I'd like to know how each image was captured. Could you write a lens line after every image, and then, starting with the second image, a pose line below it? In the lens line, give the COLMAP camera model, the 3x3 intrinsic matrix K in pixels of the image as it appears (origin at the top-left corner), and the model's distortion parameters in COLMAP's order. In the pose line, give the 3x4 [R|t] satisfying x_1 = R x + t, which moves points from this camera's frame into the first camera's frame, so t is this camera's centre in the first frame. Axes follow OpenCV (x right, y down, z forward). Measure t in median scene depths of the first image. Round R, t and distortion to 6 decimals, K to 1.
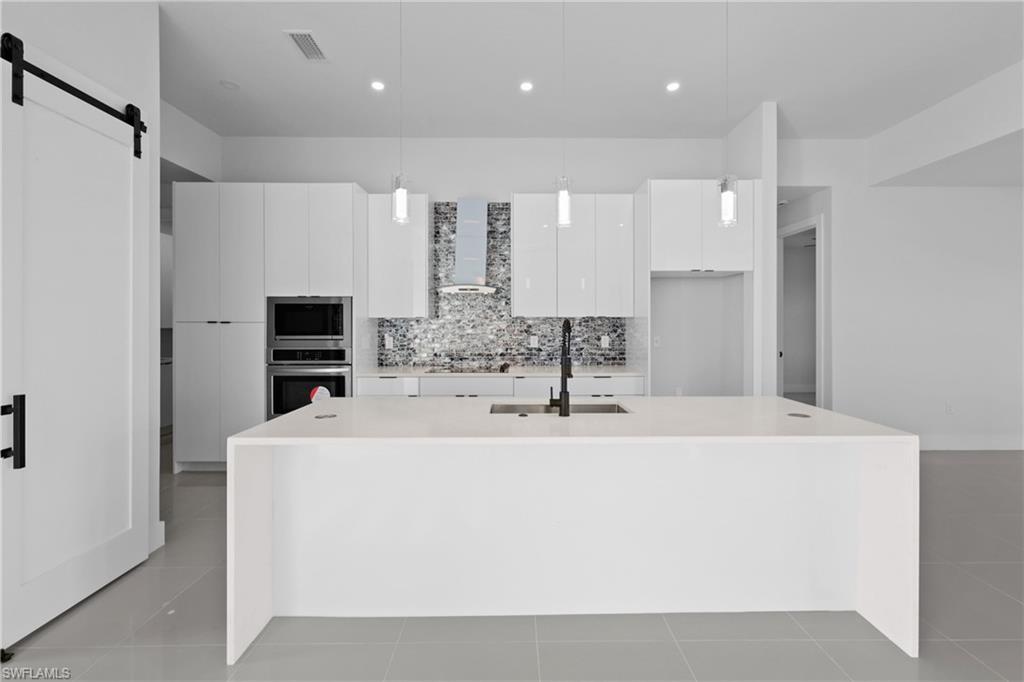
lens RADIAL K [[439.2, 0, 515.1], [0, 439.2, 324.7], [0, 0, 1]] dist [-0.001136, 0.000310]
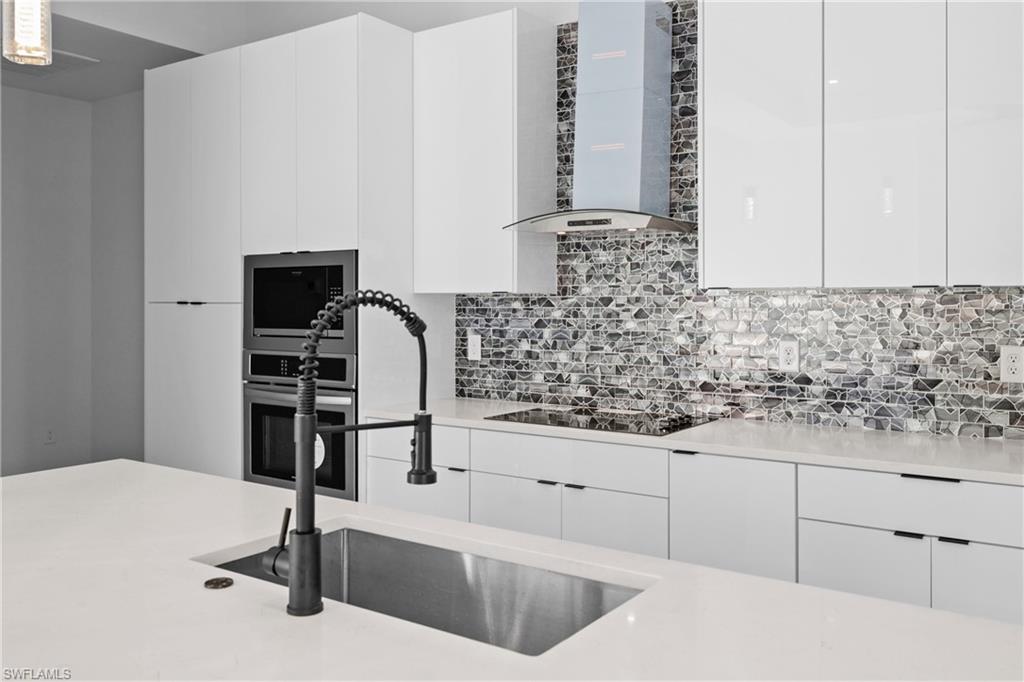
lens RADIAL K [[839.8, 0, 517.2], [0, 839.8, 313.6], [0, 0, 1]] dist [-0.007851, 0.016583]
pose [[0.819565, 0.006473, -0.572949, 0.258874], [-0.005947, 0.999978, 0.002791, 0.002388], [0.572955, 0.001120, 0.819586, 0.296708]]
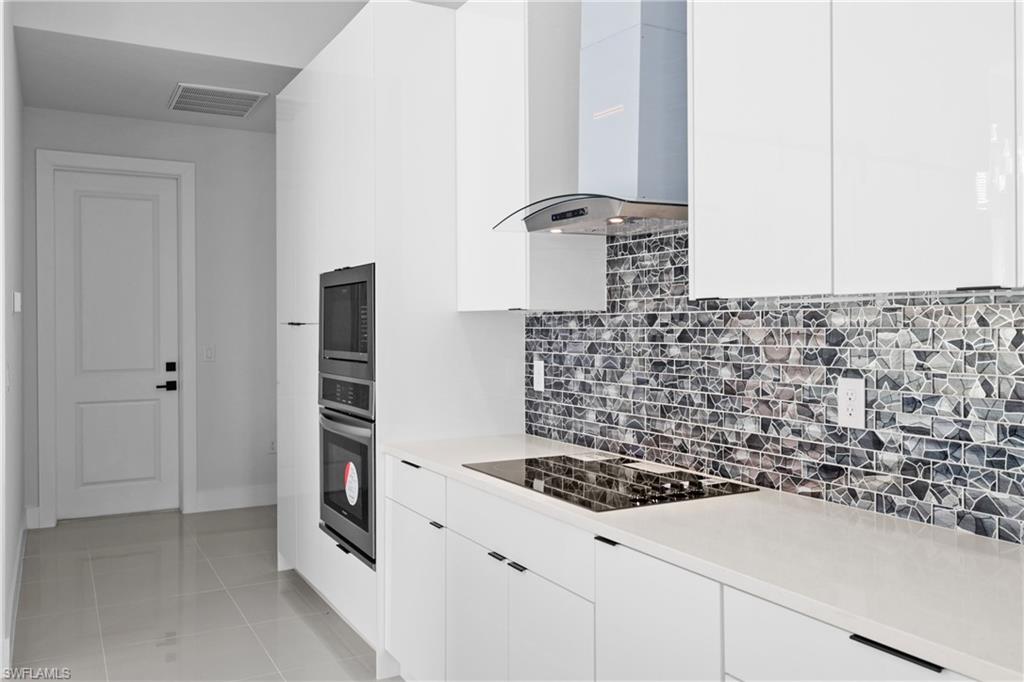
lens RADIAL K [[839.8, 0, 515.8], [0, 839.8, 326.8], [0, 0, 1]] dist [-0.007851, 0.016583]
pose [[0.474786, 0.000362, -0.880101, 0.354269], [-0.004196, 0.999989, -0.001853, -0.000687], [0.880091, 0.004572, 0.474782, 0.628762]]
